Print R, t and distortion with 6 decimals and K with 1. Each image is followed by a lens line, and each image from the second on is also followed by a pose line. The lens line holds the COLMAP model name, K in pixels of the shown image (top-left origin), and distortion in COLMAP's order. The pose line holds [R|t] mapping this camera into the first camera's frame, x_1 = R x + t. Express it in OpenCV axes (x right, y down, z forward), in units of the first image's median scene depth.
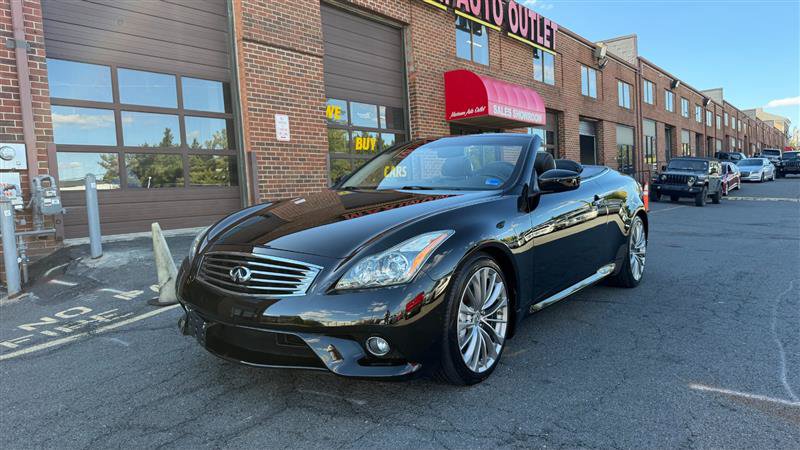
lens RADIAL K [[563.9, 0, 400.7], [0, 563.9, 228.7], [0, 0, 1]] dist [0.029073, -0.051282]
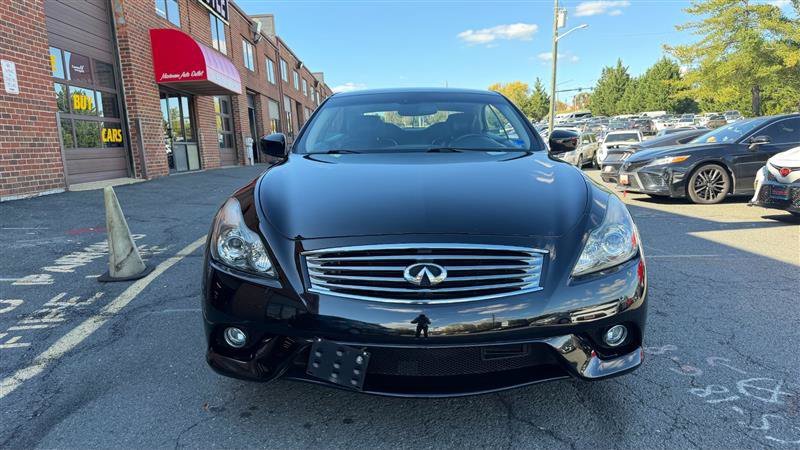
lens RADIAL K [[563.9, 0, 402.1], [0, 563.9, 228.3], [0, 0, 1]] dist [0.029073, -0.051282]
pose [[0.763829, -0.078799, 0.640590, -0.237428], [0.048815, 0.996729, 0.064401, 0.006966], [-0.643570, -0.017921, 0.765178, 0.028061]]
